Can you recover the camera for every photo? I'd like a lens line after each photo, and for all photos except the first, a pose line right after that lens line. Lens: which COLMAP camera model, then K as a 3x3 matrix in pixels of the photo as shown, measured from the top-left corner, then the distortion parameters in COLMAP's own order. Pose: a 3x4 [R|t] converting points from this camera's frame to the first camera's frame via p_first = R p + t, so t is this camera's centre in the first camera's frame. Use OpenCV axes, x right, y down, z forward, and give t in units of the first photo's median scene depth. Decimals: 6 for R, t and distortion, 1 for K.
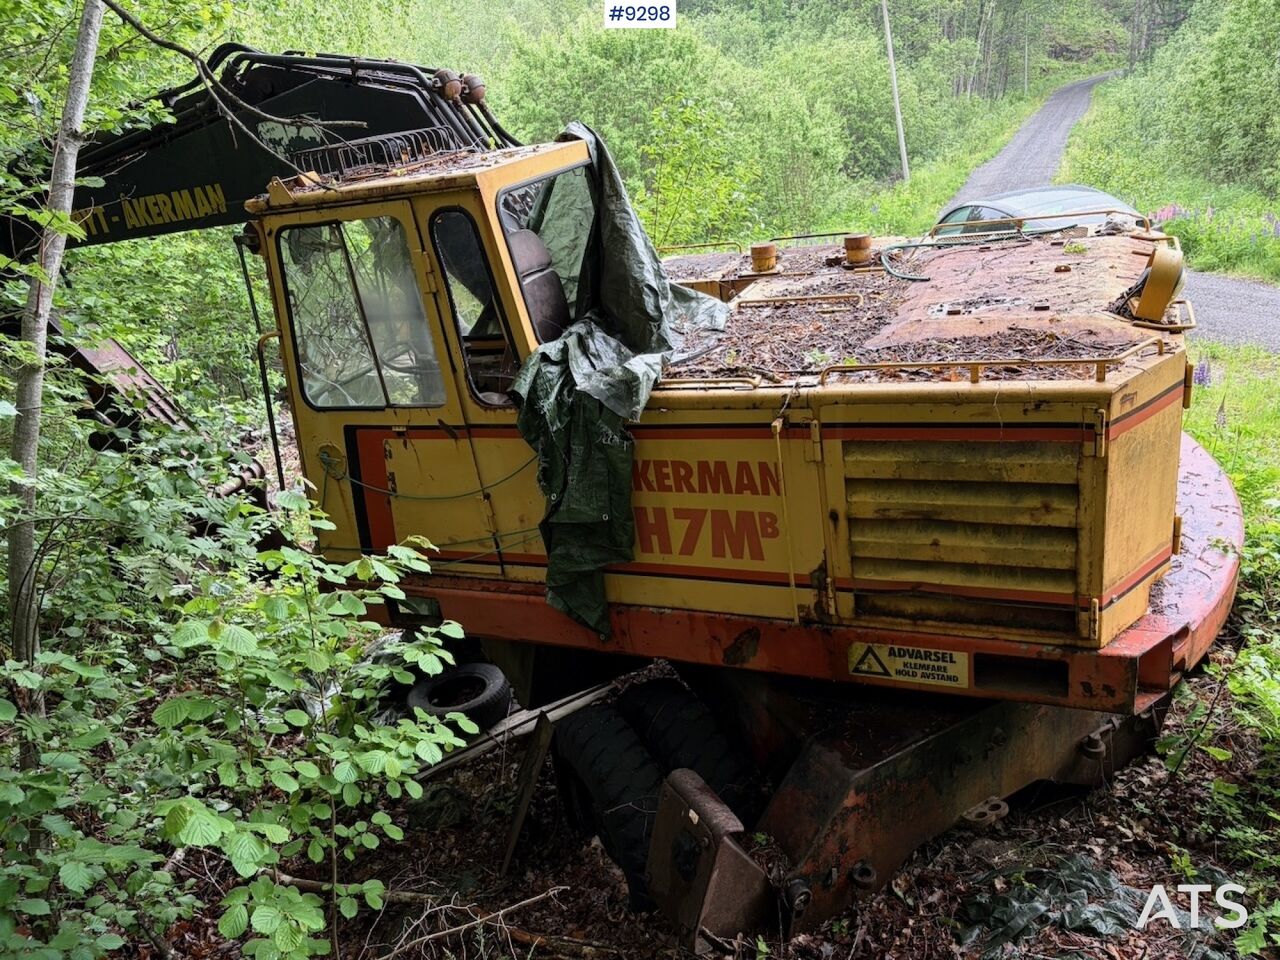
lens RADIAL K [[987.6, 0, 640.2], [0, 987.6, 479.9], [0, 0, 1]] dist [0.004686, -0.001851]
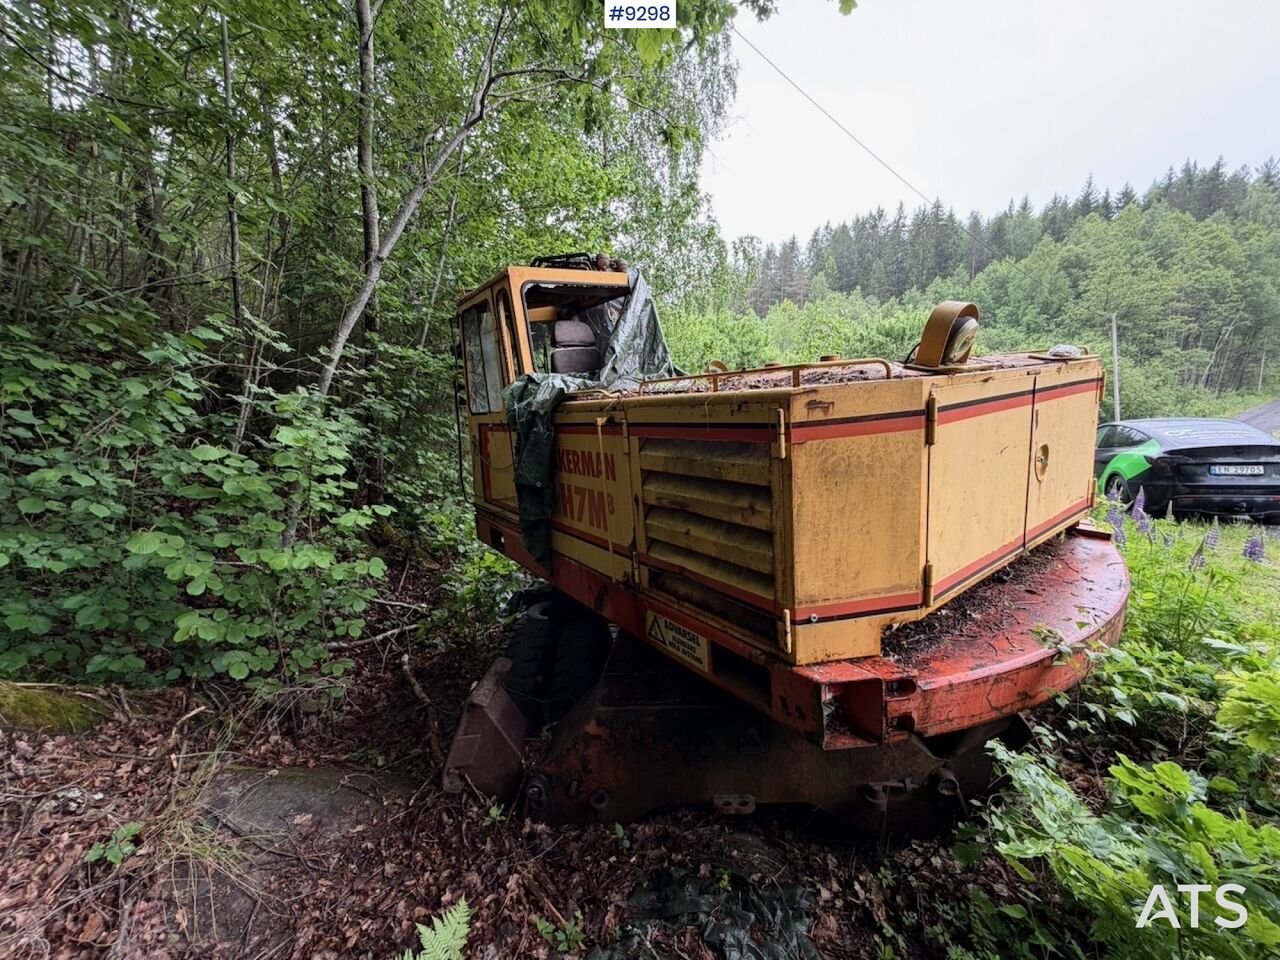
lens RADIAL K [[514.1, 0, 639.1], [0, 514.1, 480.3], [0, 0, 1]] dist [-0.000251, -0.000001]
pose [[0.854168, 0.172079, -0.490699, 0.523857], [-0.248235, 0.964128, -0.094004, 0.073643], [0.456920, 0.202104, 0.866244, 0.414844]]
